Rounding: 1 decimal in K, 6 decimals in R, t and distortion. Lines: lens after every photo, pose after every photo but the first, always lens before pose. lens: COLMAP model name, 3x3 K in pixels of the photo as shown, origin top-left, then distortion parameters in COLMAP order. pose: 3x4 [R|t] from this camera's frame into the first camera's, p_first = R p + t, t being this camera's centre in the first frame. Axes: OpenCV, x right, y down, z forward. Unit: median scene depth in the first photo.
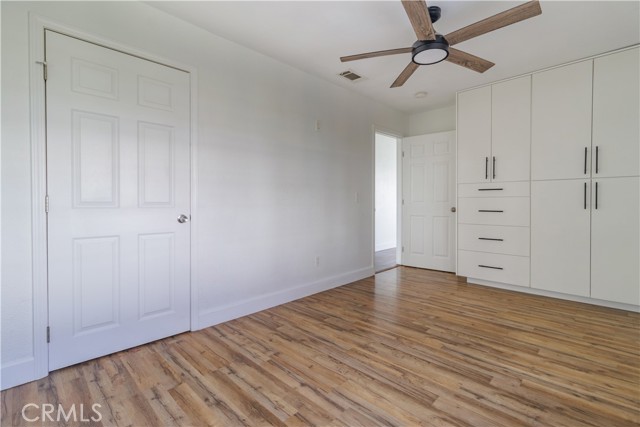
lens RADIAL K [[296.3, 0, 321.7], [0, 296.3, 205.6], [0, 0, 1]] dist [0.001435, -0.000202]
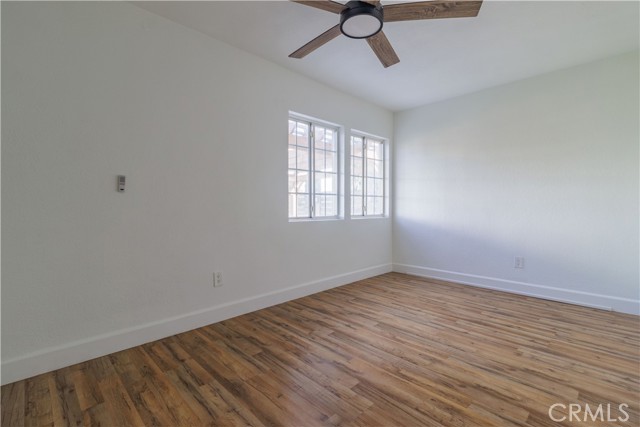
lens RADIAL K [[296.3, 0, 321.7], [0, 296.3, 205.6], [0, 0, 1]] dist [0.001435, -0.000202]
pose [[-0.999910, 0.001366, 0.013356, 0.513985], [0.001580, 0.999870, 0.016053, -0.024164], [-0.013332, 0.016073, -0.999782, 2.044279]]
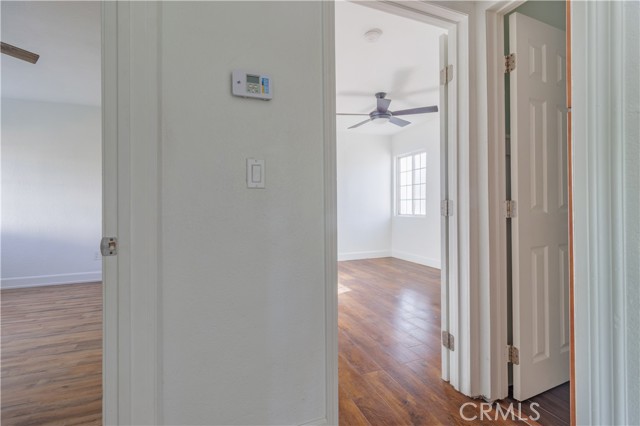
lens RADIAL K [[296.3, 0, 321.7], [0, 296.3, 205.1], [0, 0, 1]] dist [0.001435, -0.000202]
pose [[-0.407267, -0.001003, -0.913309, 0.662111], [-0.005049, 0.999987, 0.001154, -0.031735], [0.913295, 0.005081, -0.407266, 2.616031]]
